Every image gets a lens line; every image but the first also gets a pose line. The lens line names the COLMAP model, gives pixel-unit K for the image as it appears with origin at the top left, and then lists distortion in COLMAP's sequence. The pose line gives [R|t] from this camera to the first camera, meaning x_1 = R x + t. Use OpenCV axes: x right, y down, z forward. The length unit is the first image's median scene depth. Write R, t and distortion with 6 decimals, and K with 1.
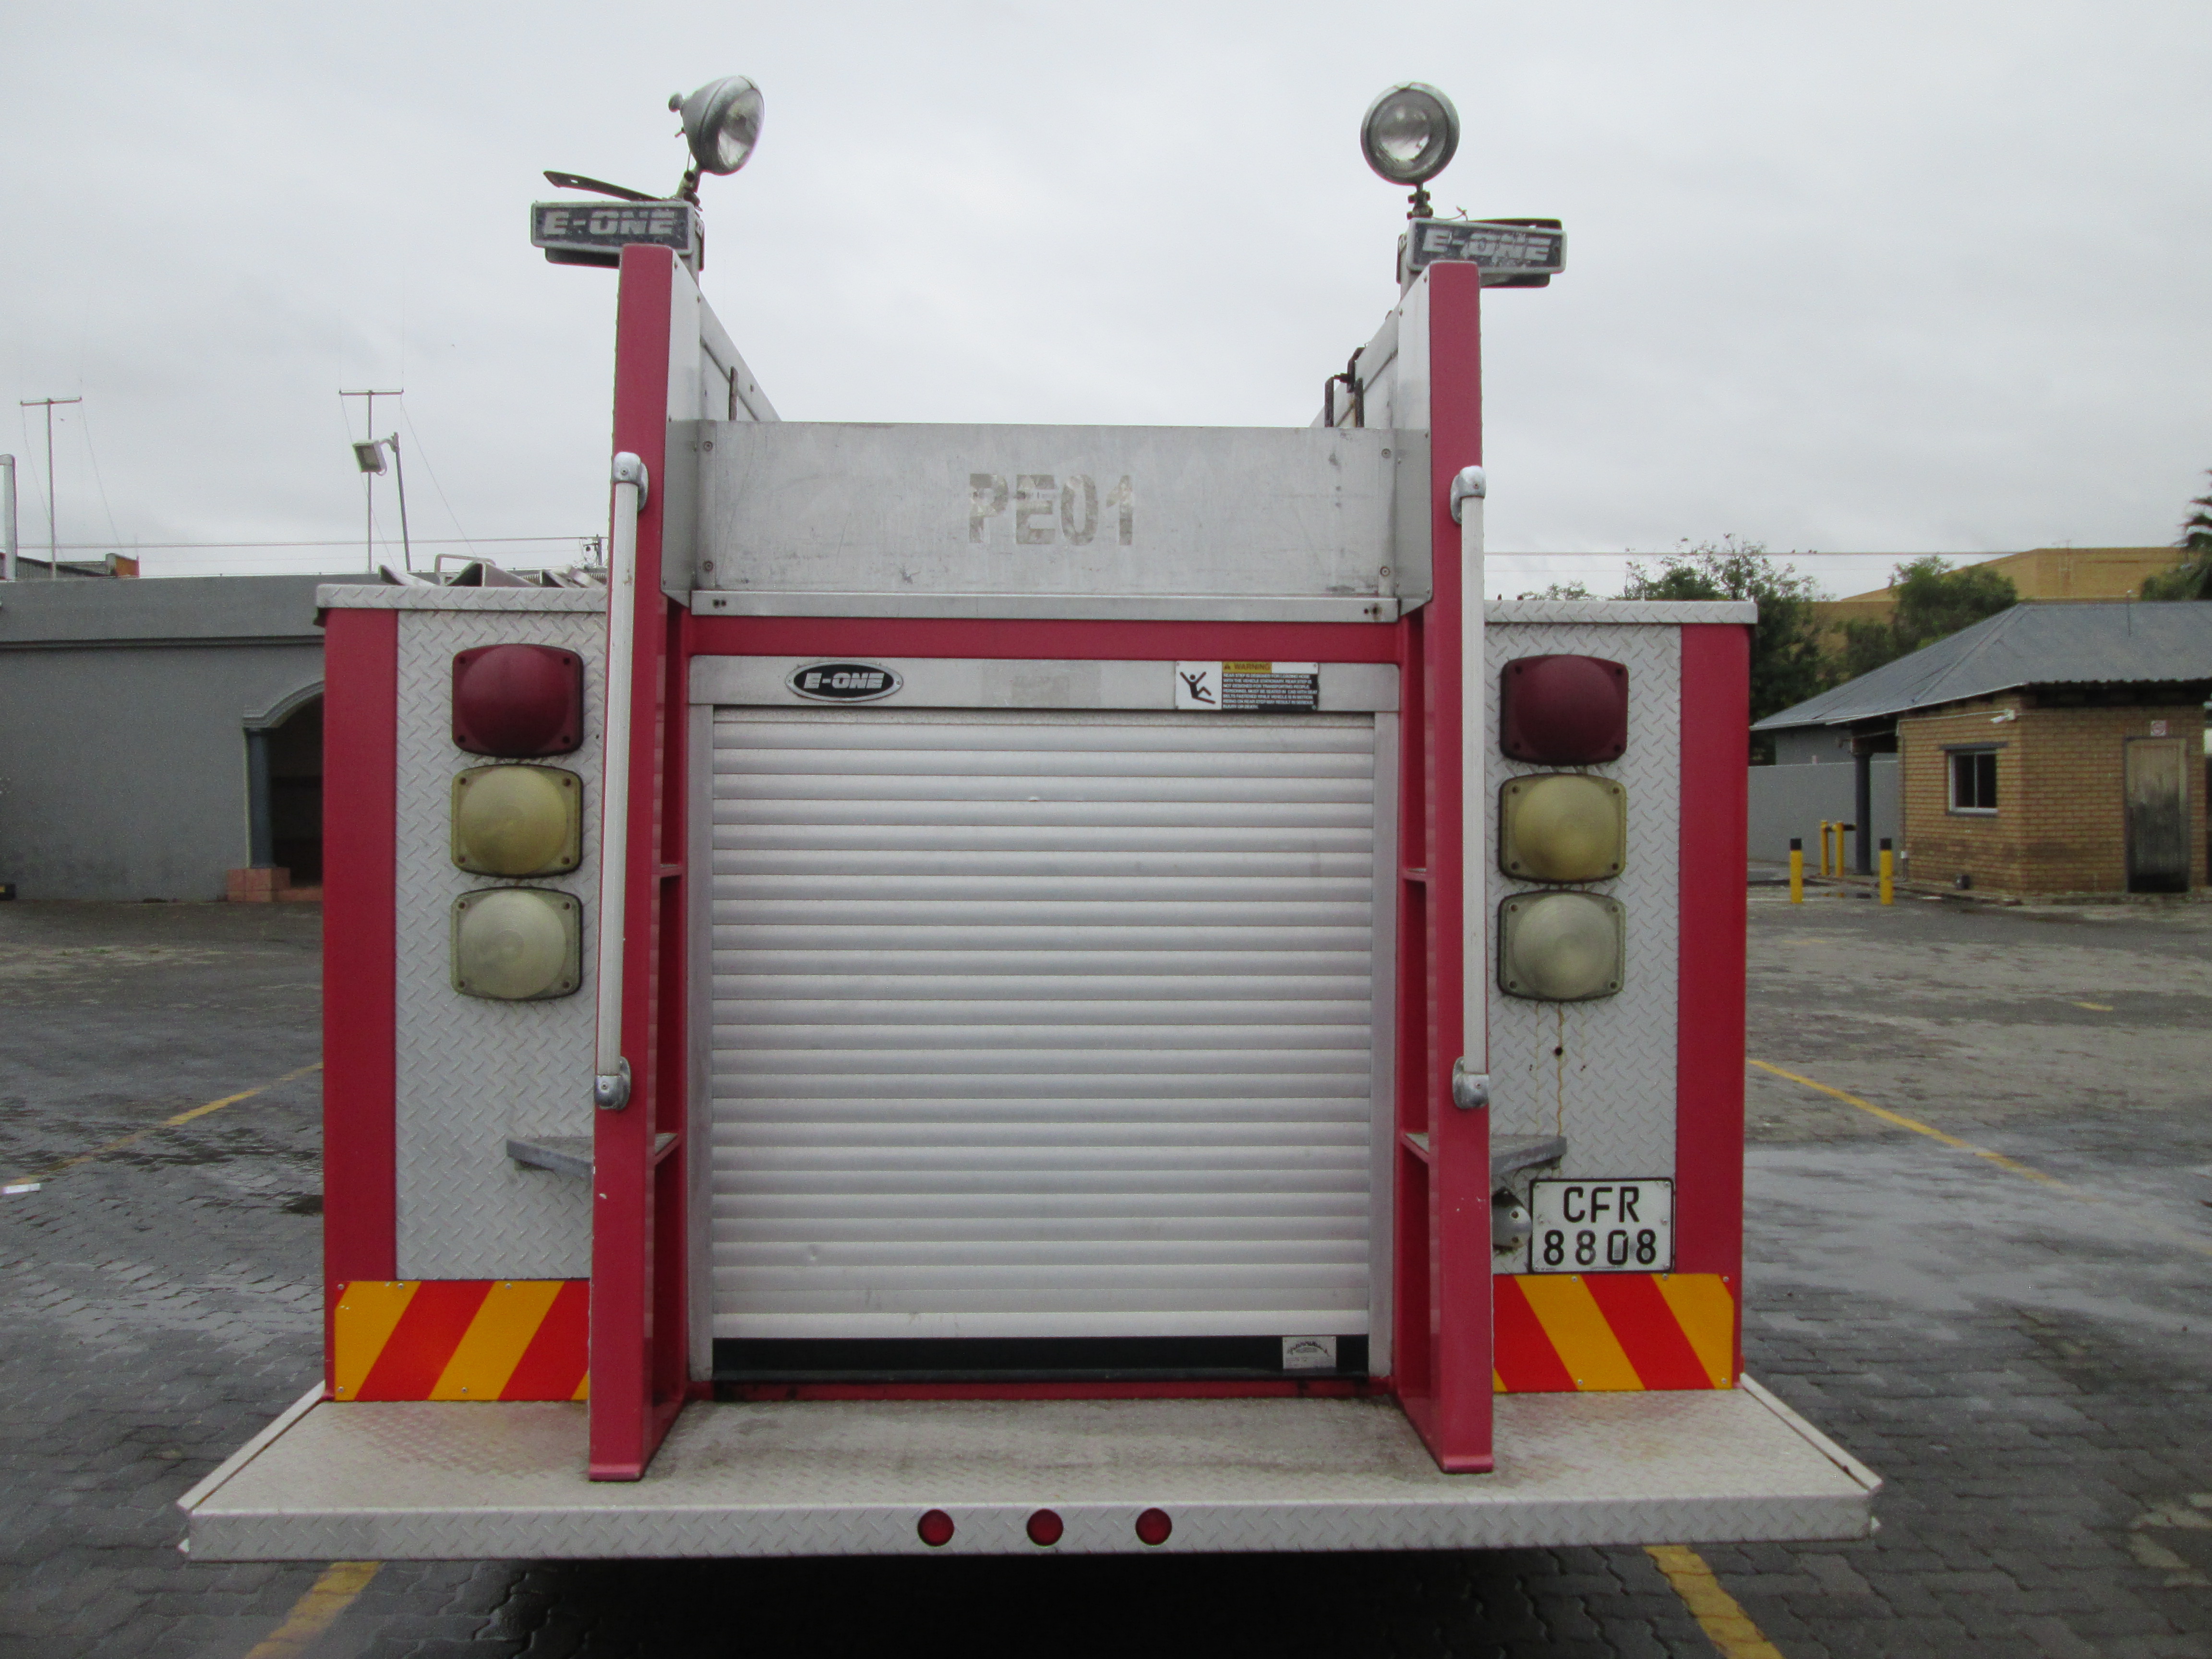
lens RADIAL K [[1805.1, 0, 1106.0], [0, 1805.1, 829.5], [0, 0, 1]] dist [-0.033315, 0.003358]
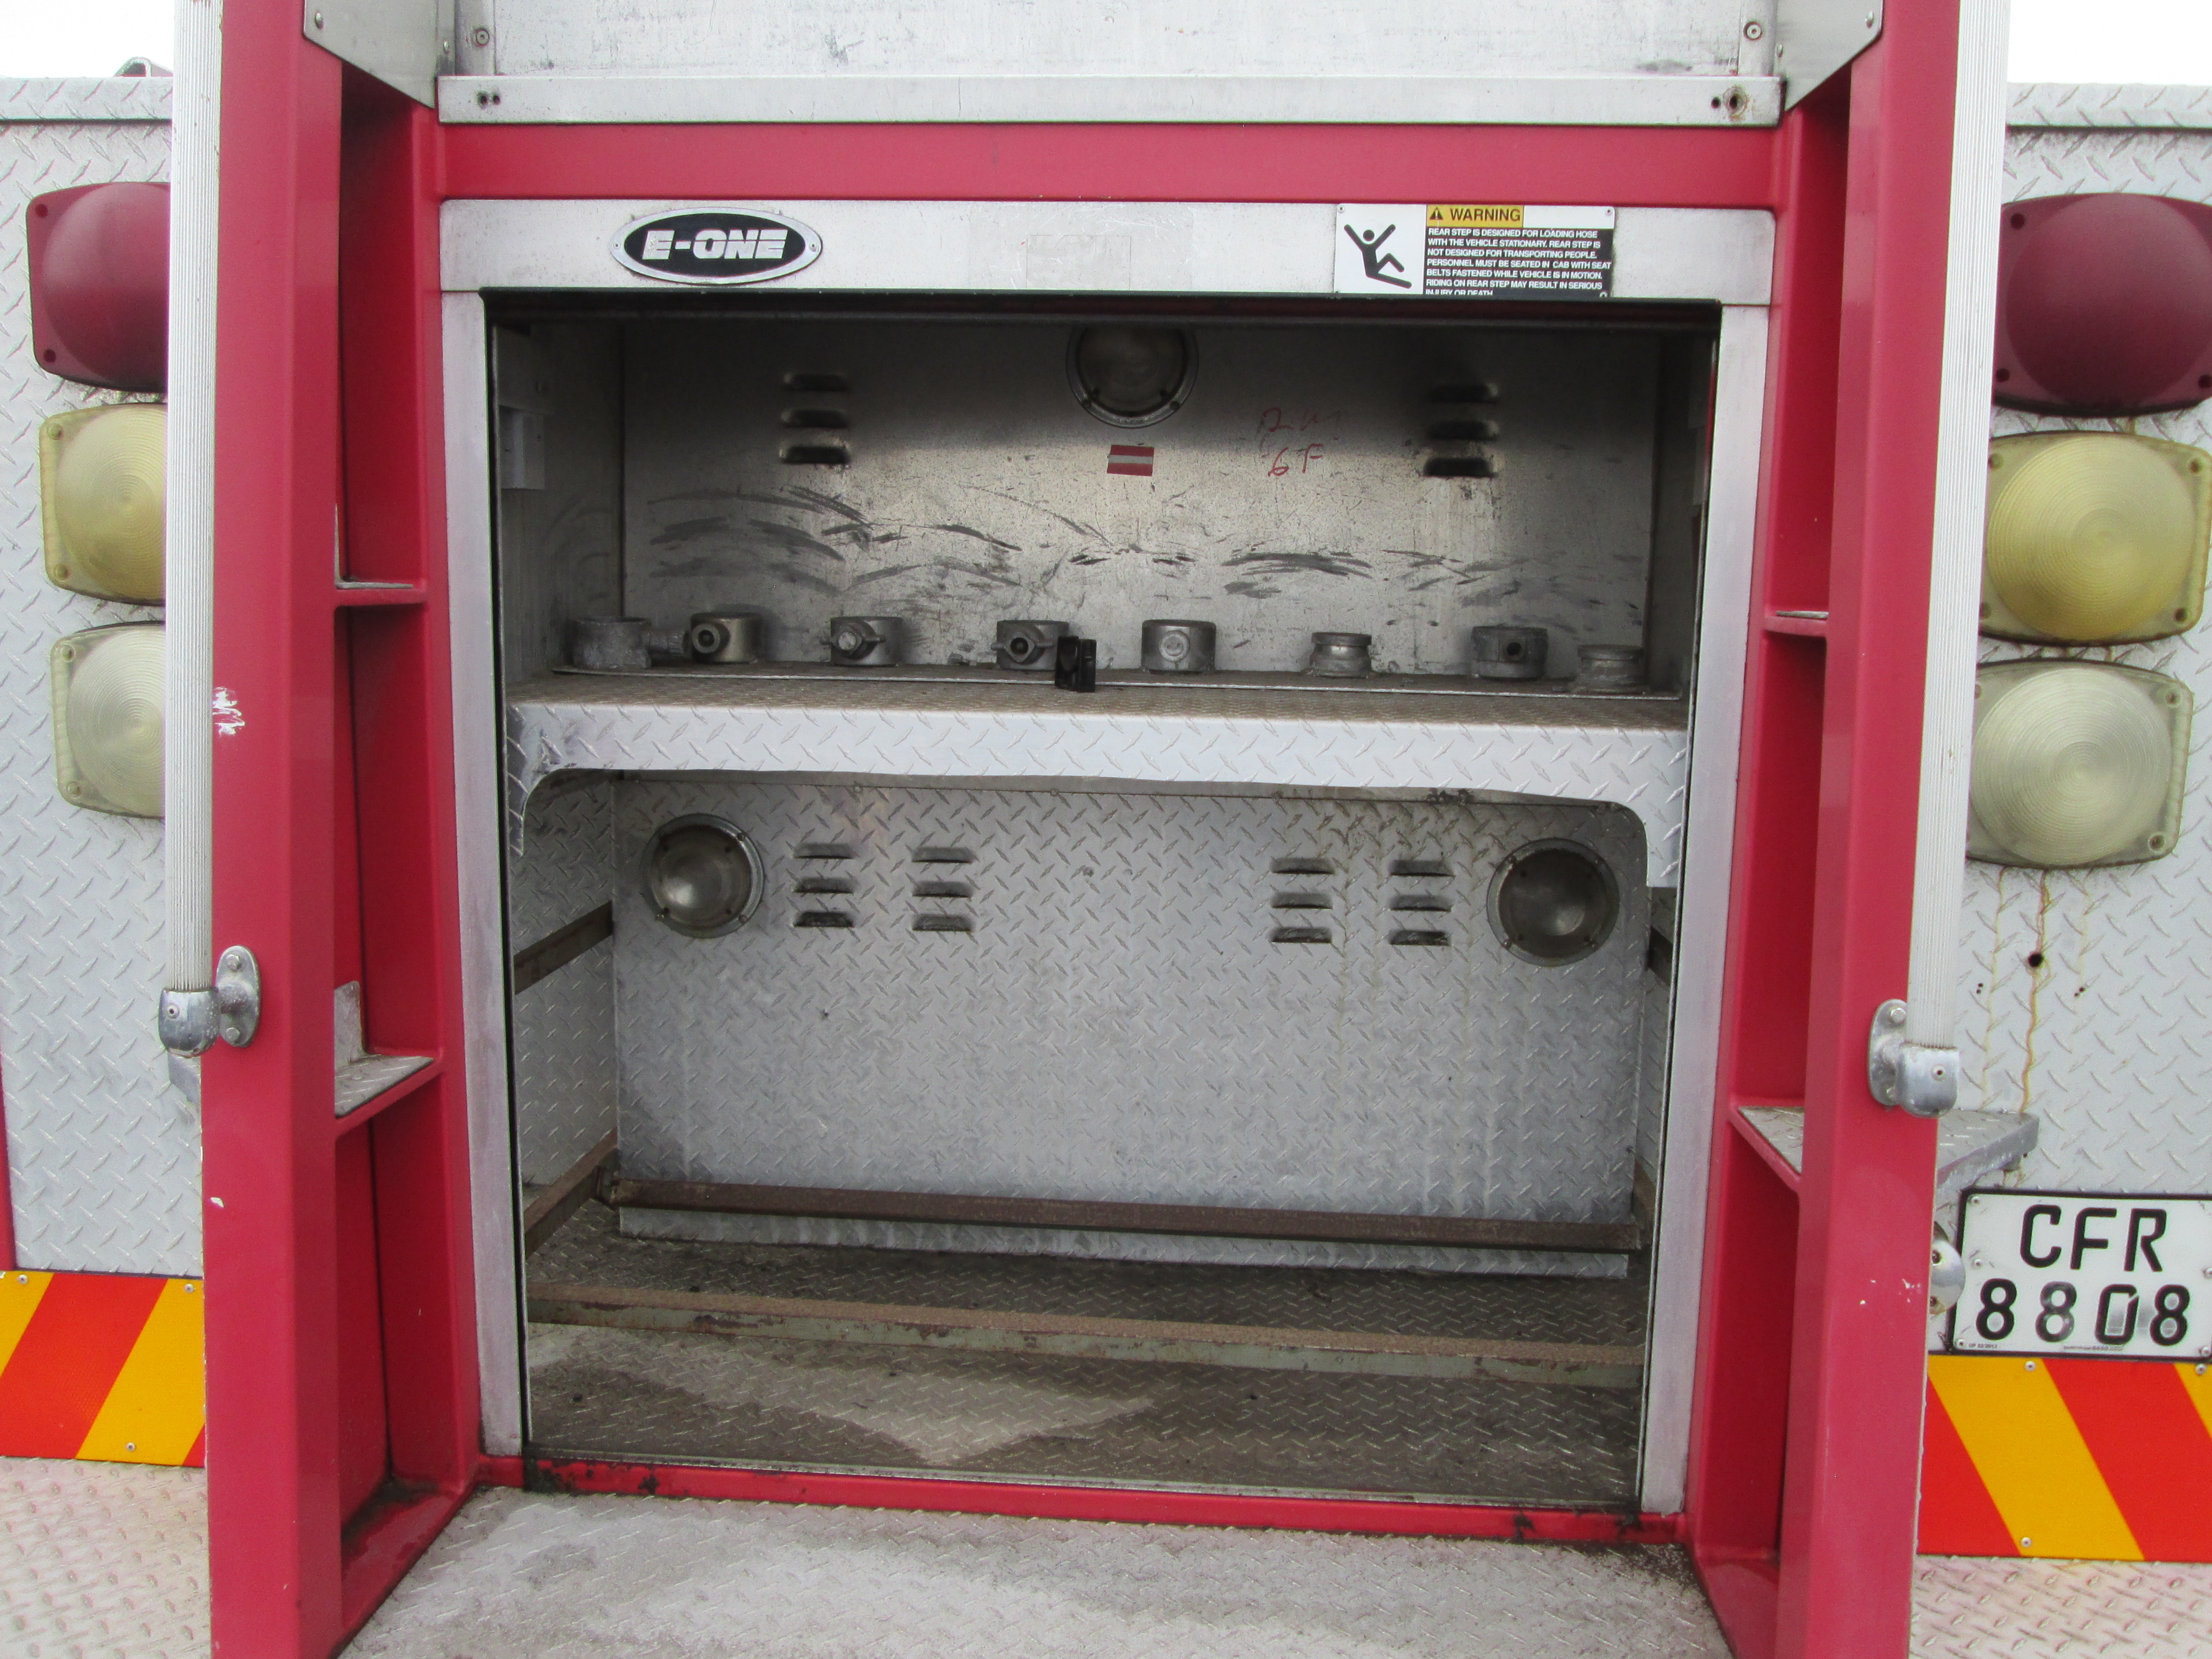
lens RADIAL K [[1820.6, 0, 1109.3], [0, 1820.6, 834.9], [0, 0, 1]] dist [-0.027331, 0.004527]
pose [[0.993712, 0.027981, -0.108410, 0.034882], [-0.012529, 0.989977, 0.140673, 0.014115], [0.111259, -0.138430, 0.984103, 0.447258]]
